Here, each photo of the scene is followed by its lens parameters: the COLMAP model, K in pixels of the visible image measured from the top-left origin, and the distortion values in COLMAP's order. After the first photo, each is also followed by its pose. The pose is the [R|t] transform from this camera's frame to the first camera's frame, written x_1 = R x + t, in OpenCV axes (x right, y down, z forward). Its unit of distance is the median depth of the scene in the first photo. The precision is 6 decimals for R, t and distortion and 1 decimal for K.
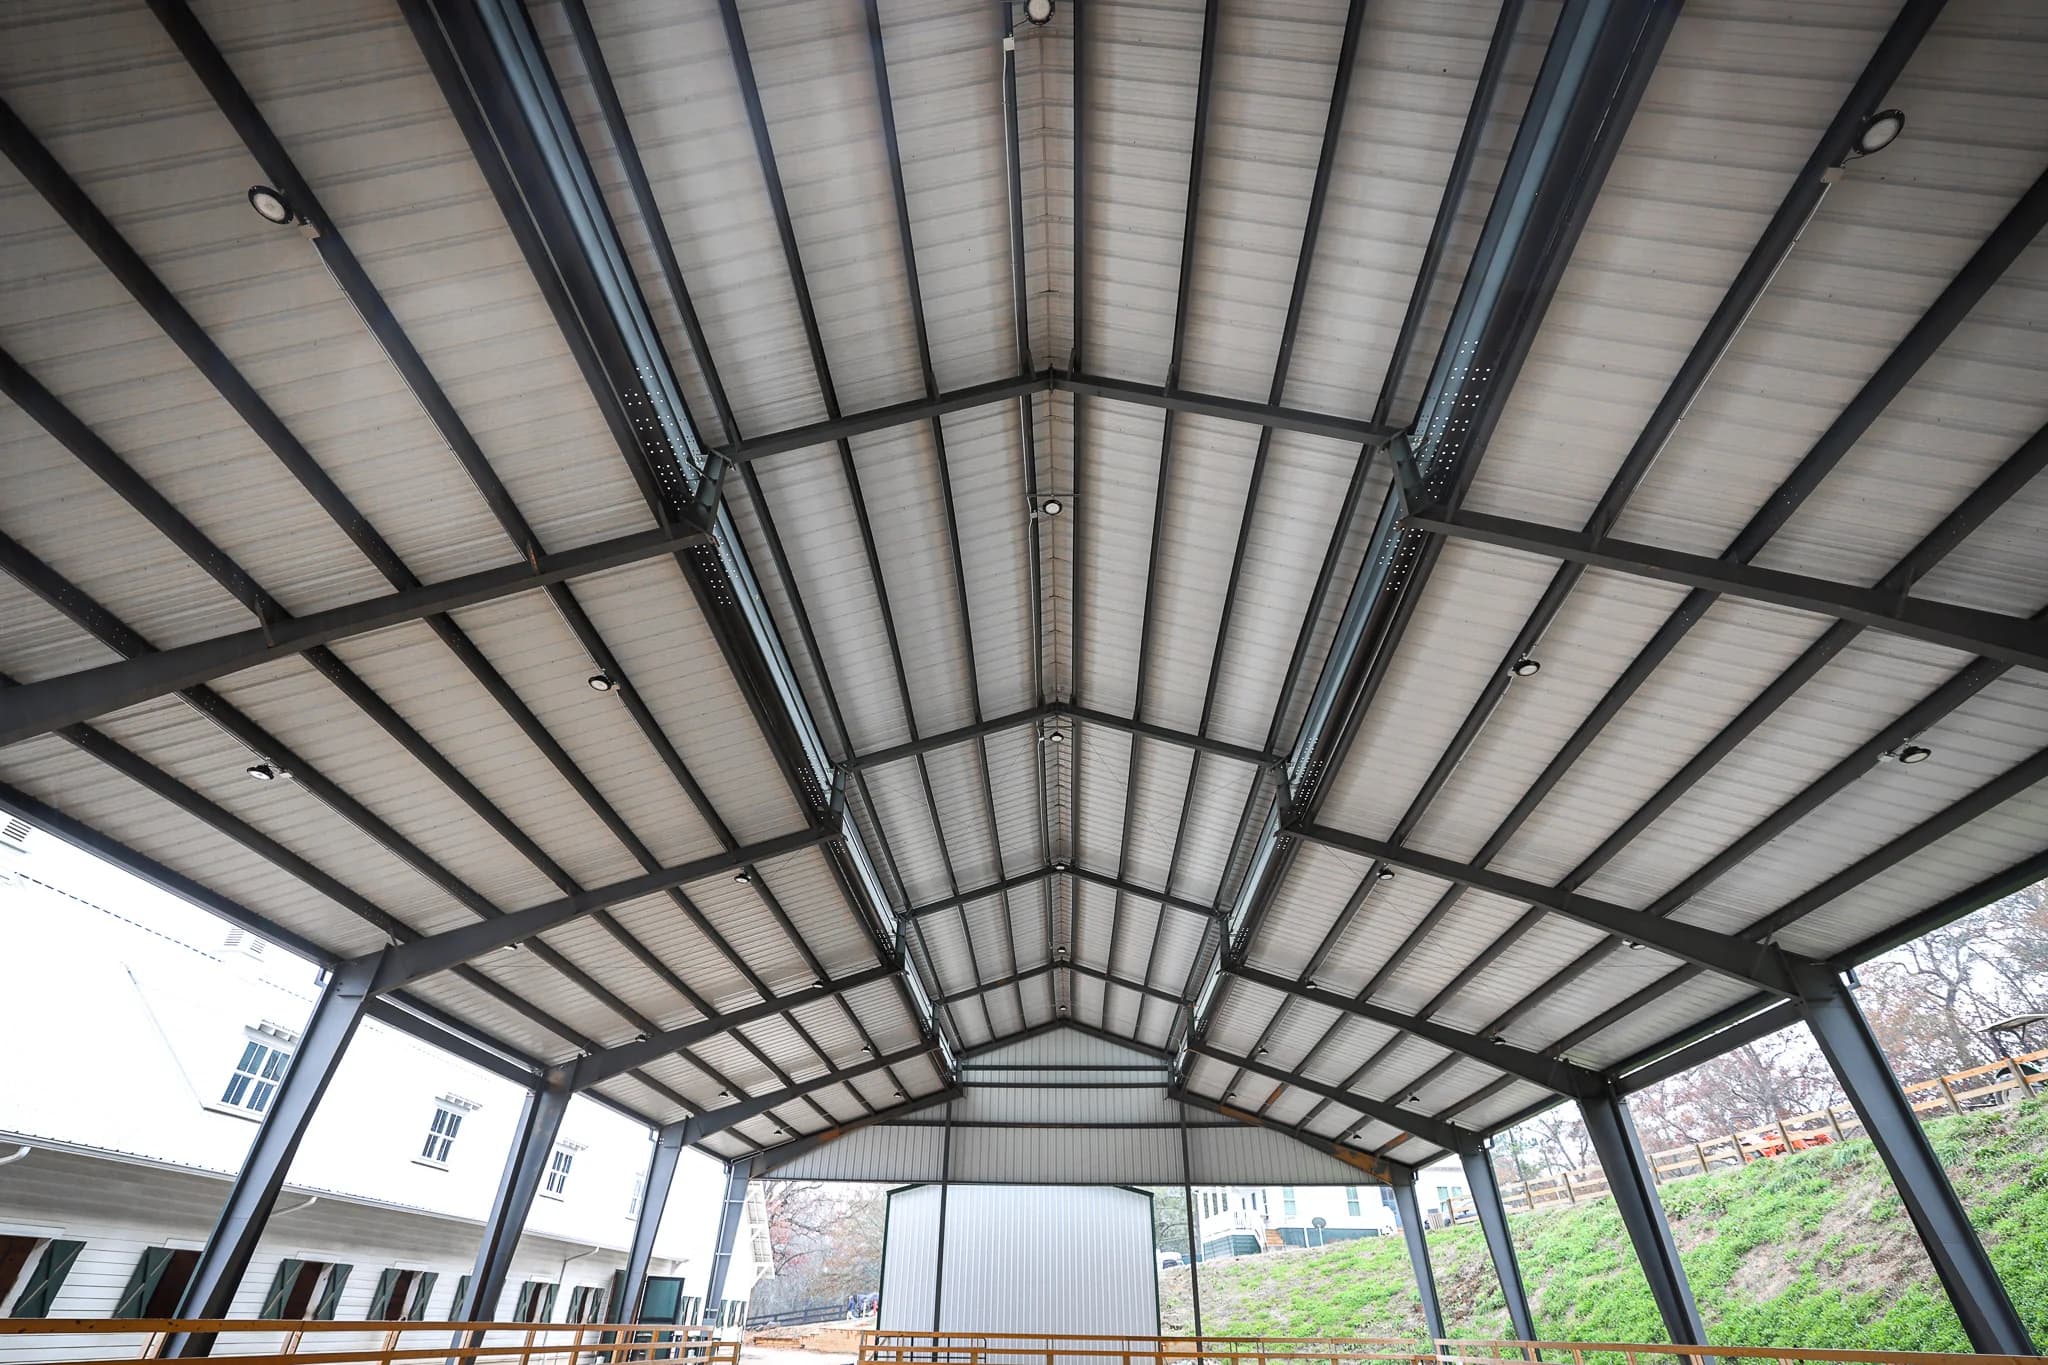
lens RADIAL K [[921.7, 0, 1024.0], [0, 921.7, 682.5], [0, 0, 1]] dist [-0.042572, 0.013755]
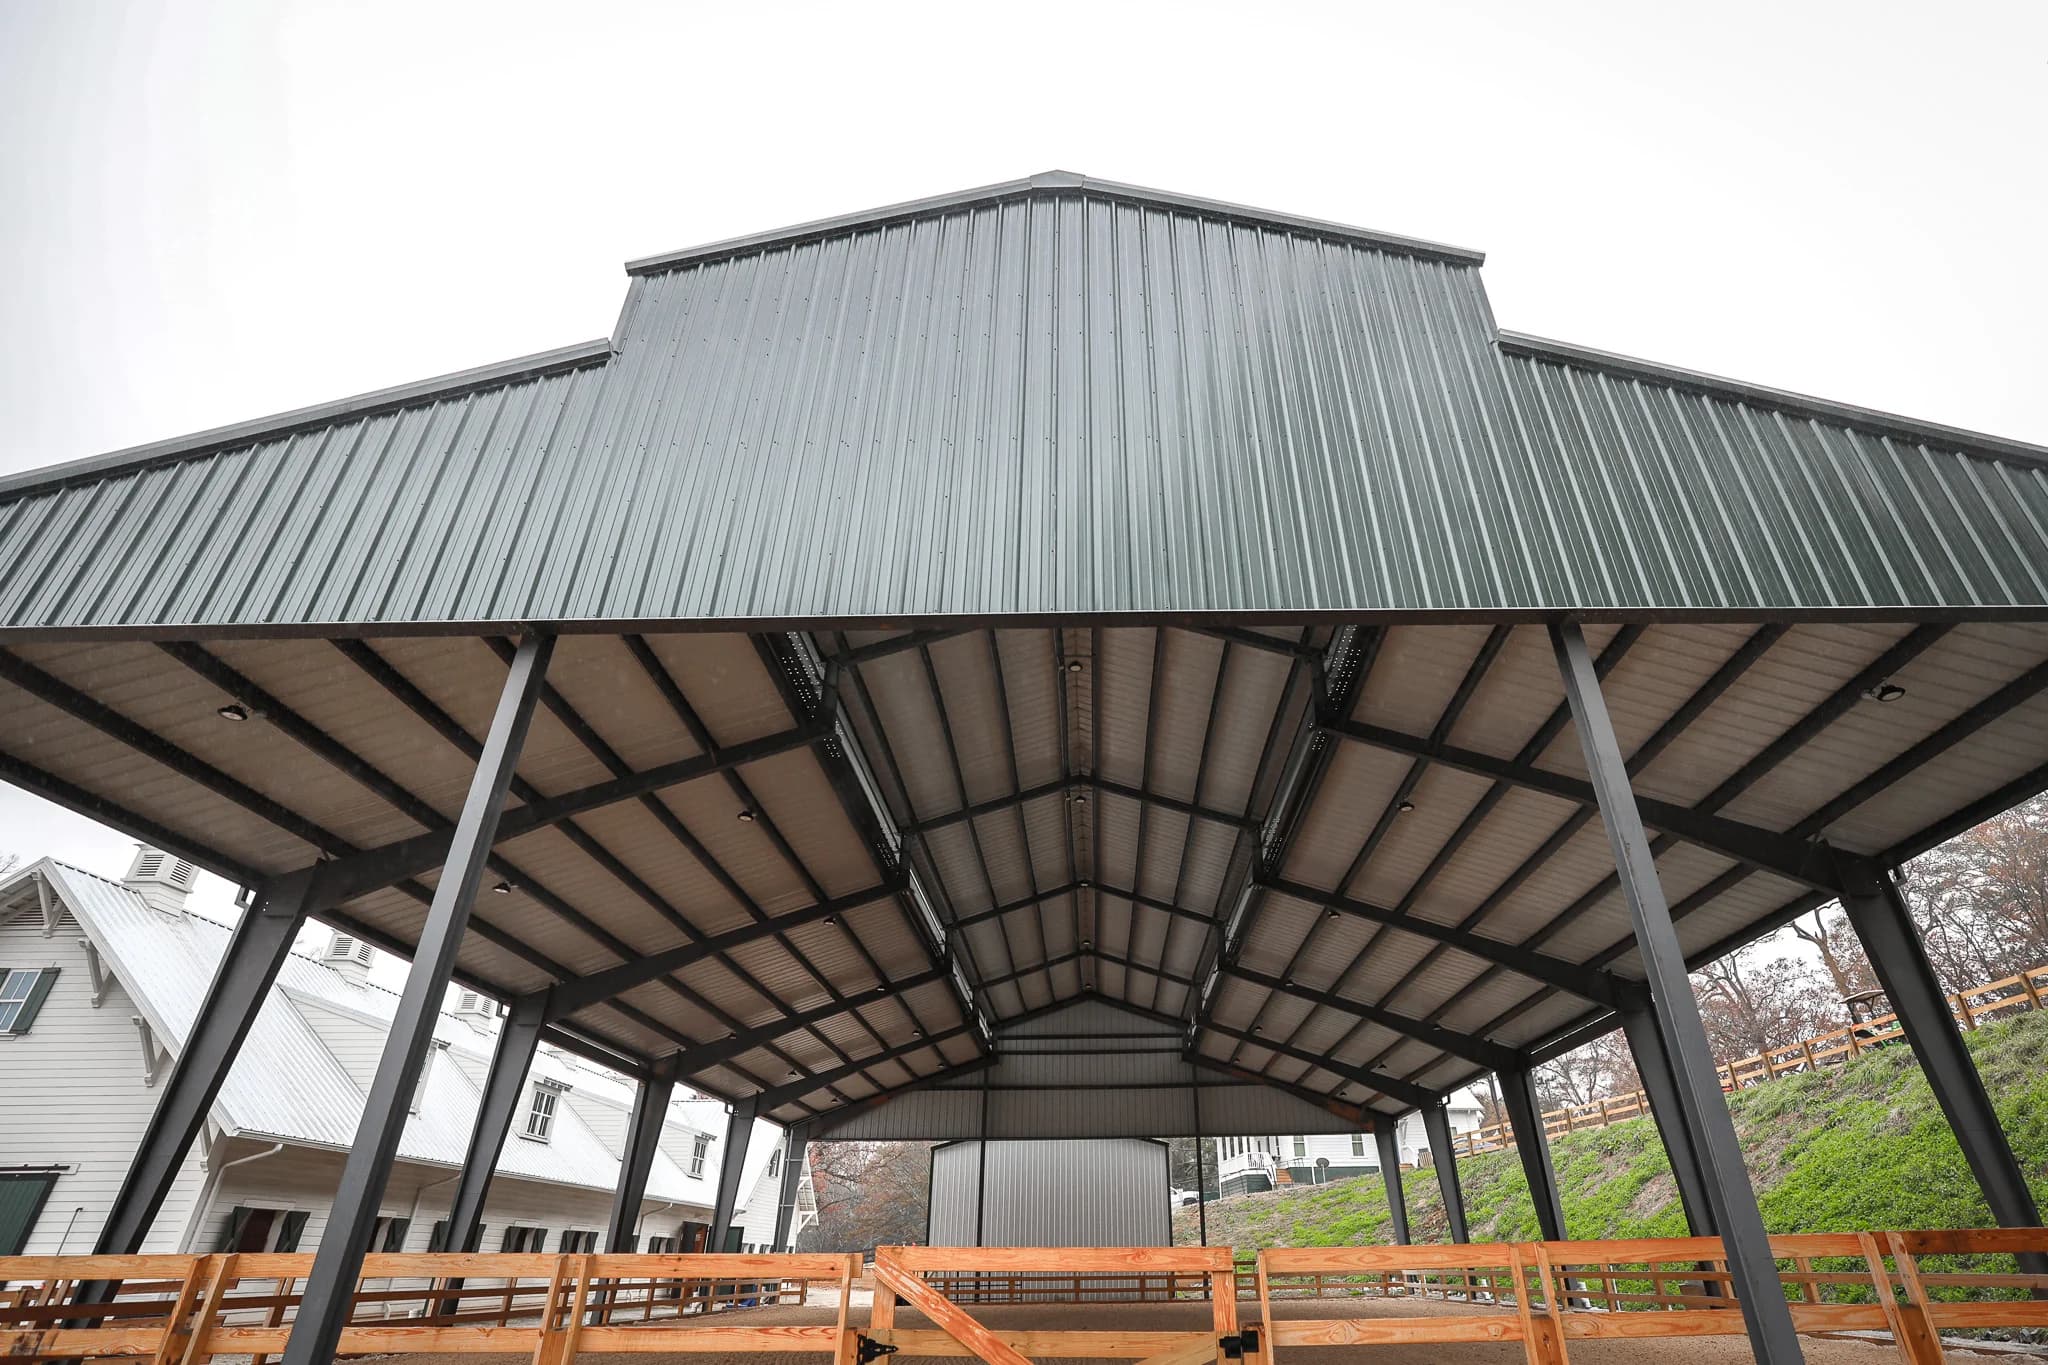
lens RADIAL K [[991.8, 0, 1102.4], [0, 991.8, 690.8], [0, 0, 1]] dist [-0.042387, 0.011163]
pose [[0.998645, -0.002672, 0.051968, -0.002374], [-0.001936, 0.996082, 0.088415, -0.132477], [-0.052001, -0.088396, 0.994727, -0.200288]]
